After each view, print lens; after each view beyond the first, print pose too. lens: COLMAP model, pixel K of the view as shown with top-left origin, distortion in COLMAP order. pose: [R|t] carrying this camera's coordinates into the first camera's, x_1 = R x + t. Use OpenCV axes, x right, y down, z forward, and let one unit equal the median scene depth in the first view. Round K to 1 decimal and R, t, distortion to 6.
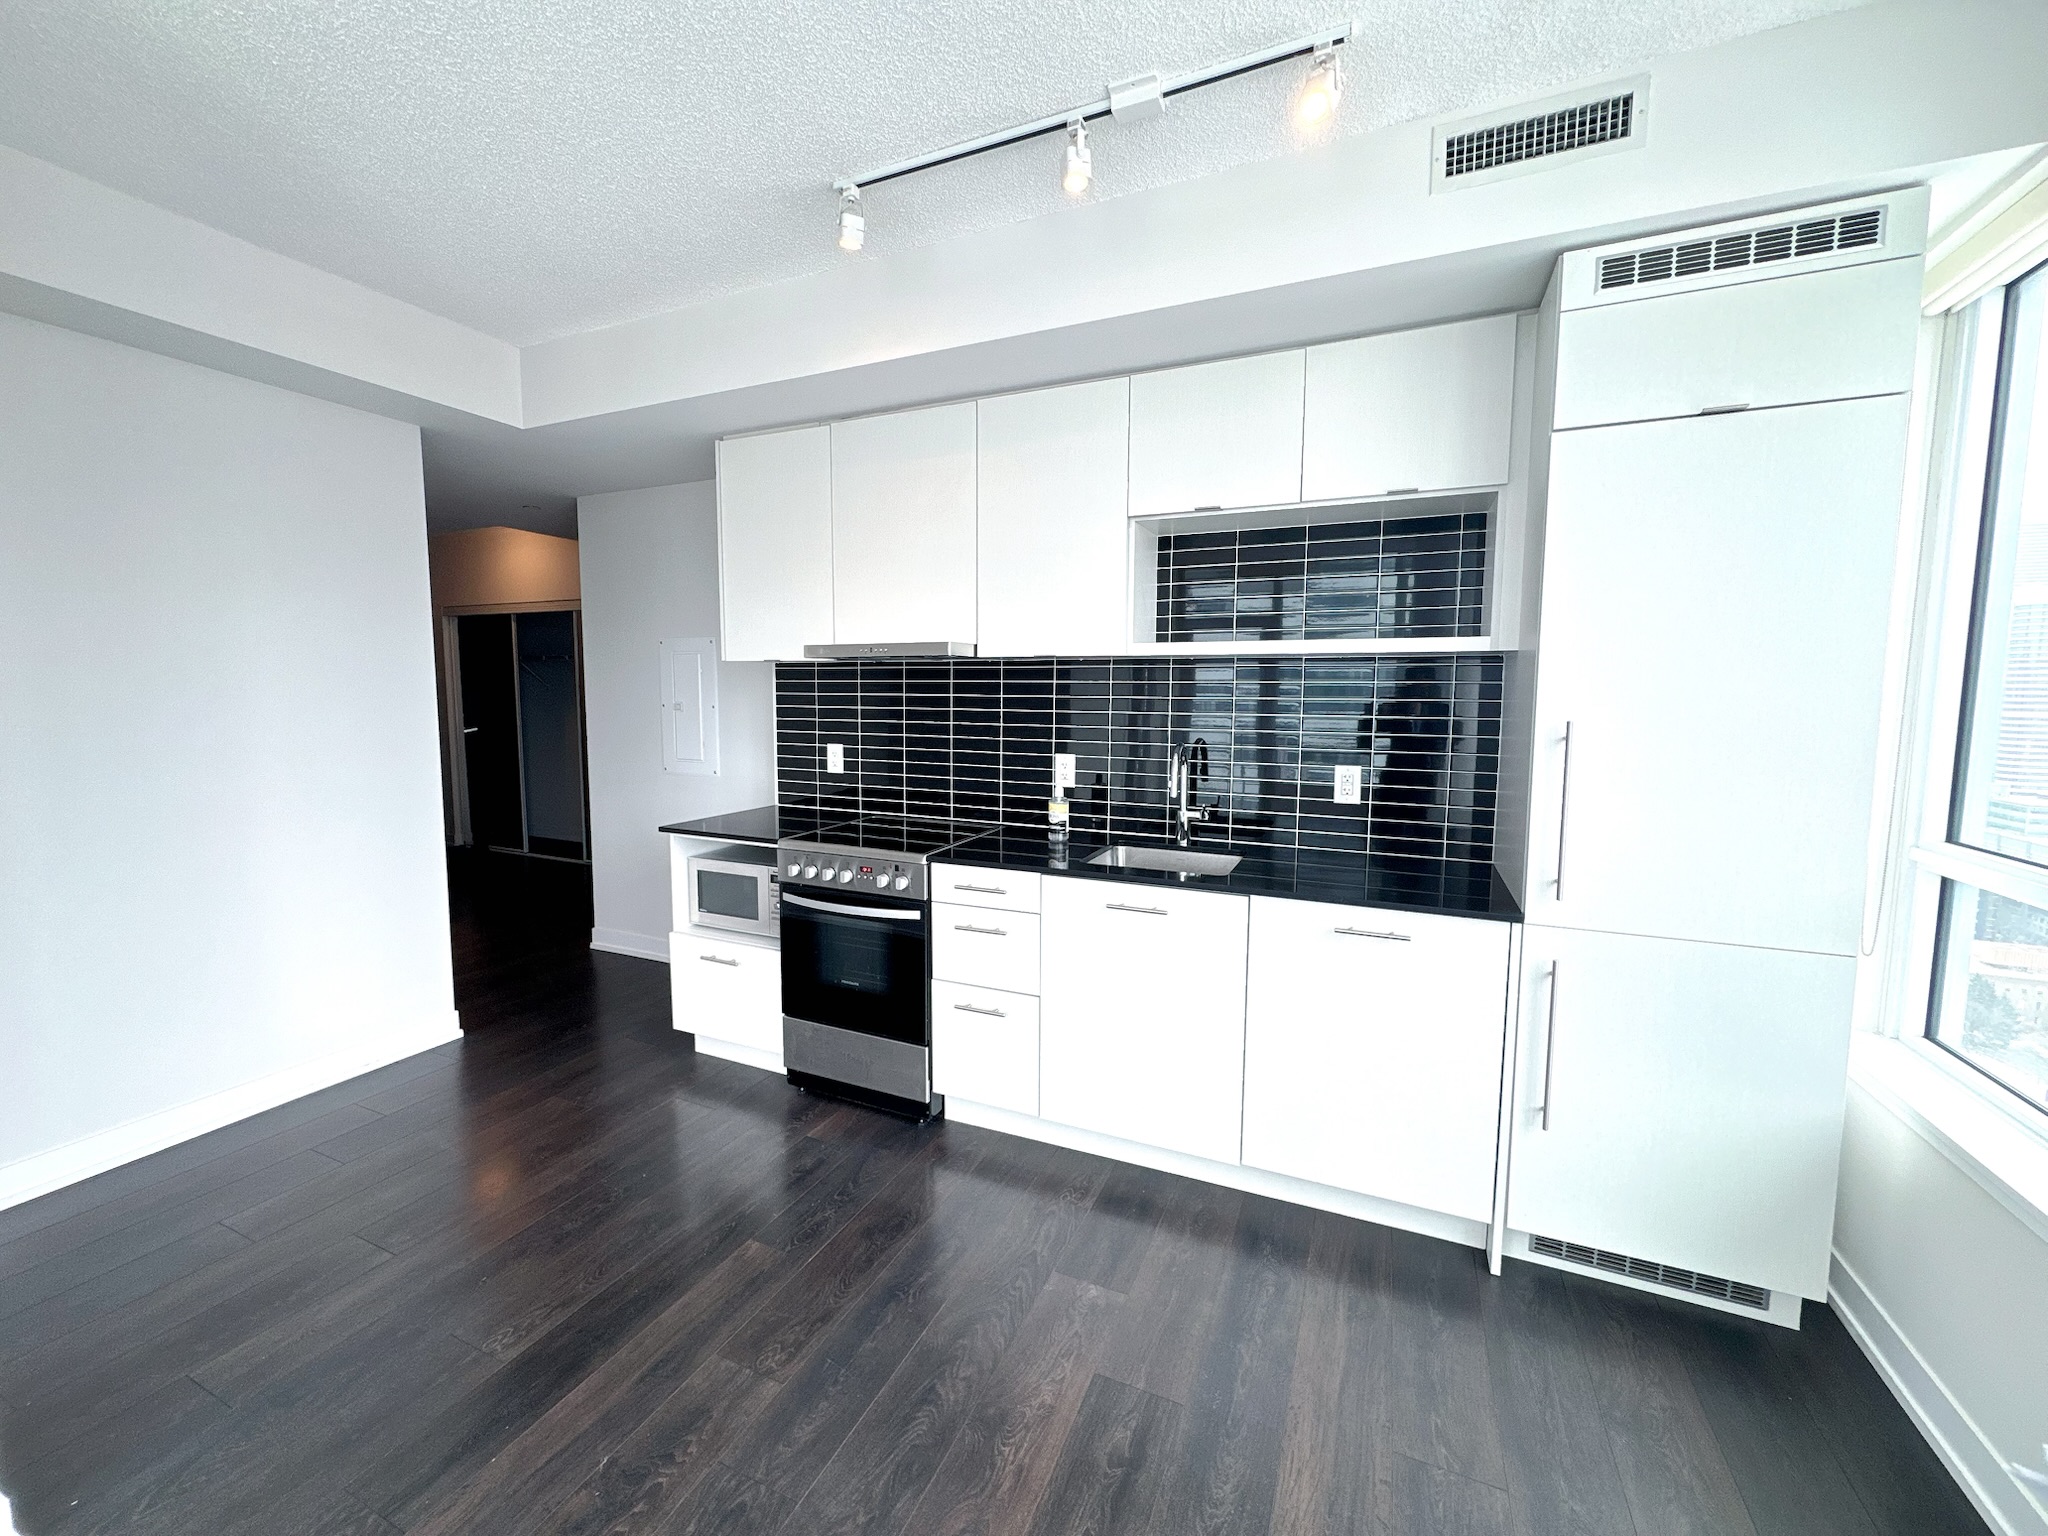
lens RADIAL K [[811.4, 0, 1021.3], [0, 811.4, 760.9], [0, 0, 1]] dist [-0.002773, -0.000158]
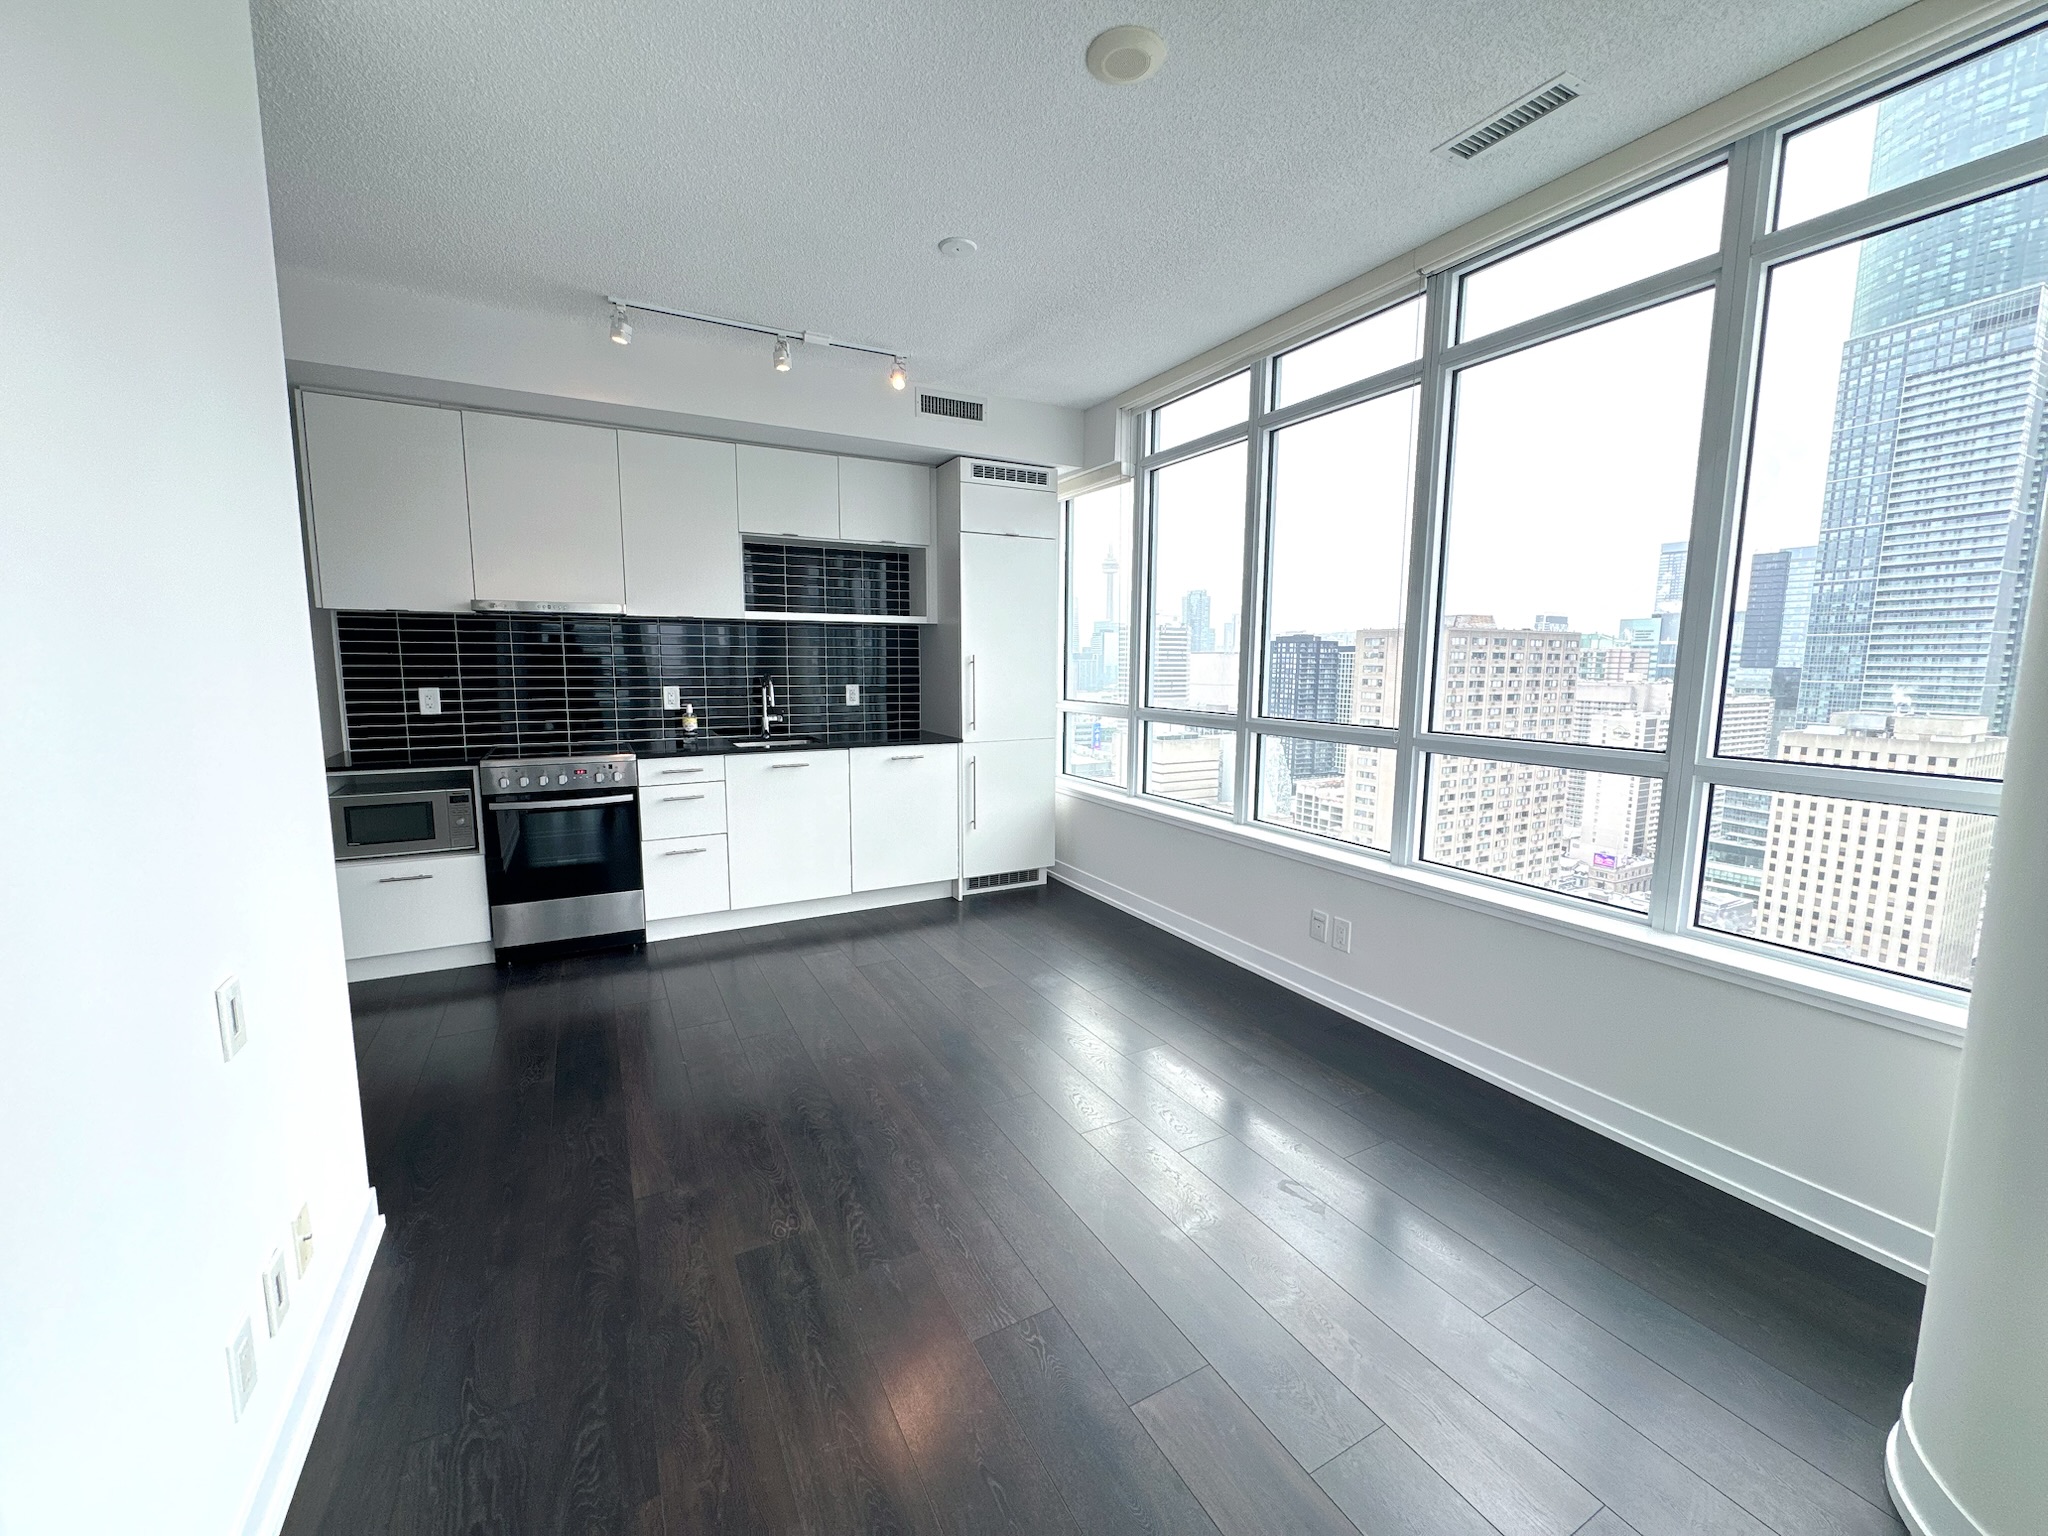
lens RADIAL K [[811.4, 0, 1021.3], [0, 811.4, 760.9], [0, 0, 1]] dist [-0.002773, -0.000158]
pose [[0.607852, -0.101849, 0.787492, -0.828029], [0.066110, 0.994788, 0.077631, 0.061263], [-0.791294, 0.004873, 0.611417, -0.414455]]
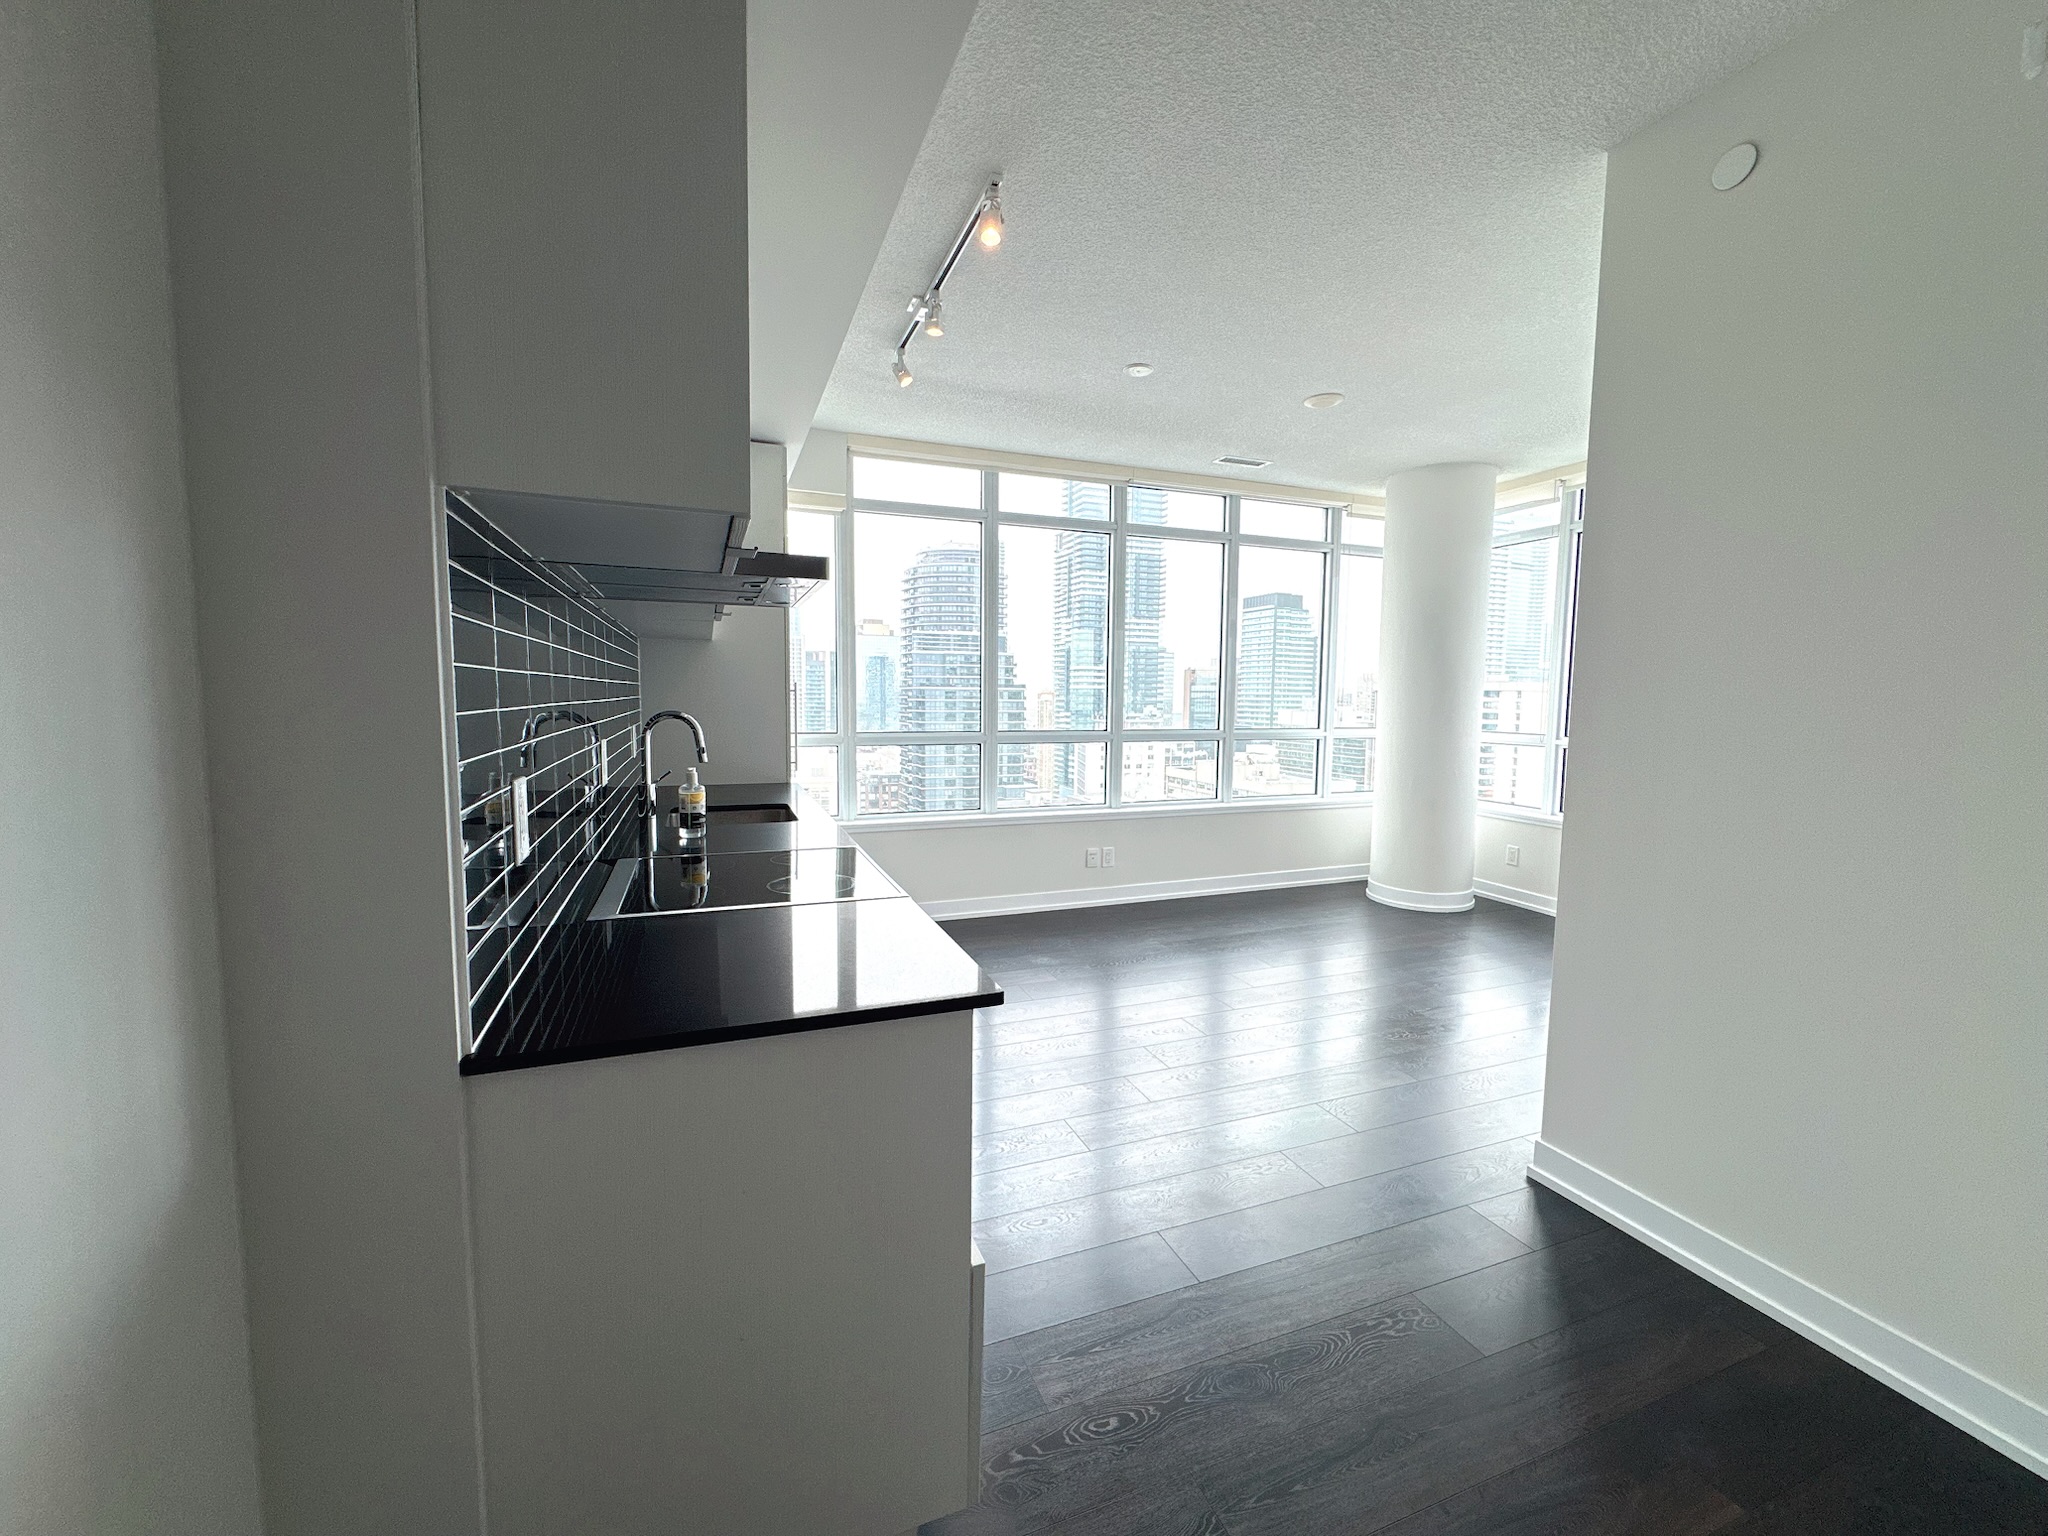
lens RADIAL K [[811.4, 0, 1021.3], [0, 811.4, 760.9], [0, 0, 1]] dist [-0.002773, -0.000158]
pose [[-0.711486, -0.073062, 0.698891, -0.832211], [0.043882, 0.988019, 0.147961, -0.092826], [-0.701329, 0.135941, -0.699756, 1.454672]]
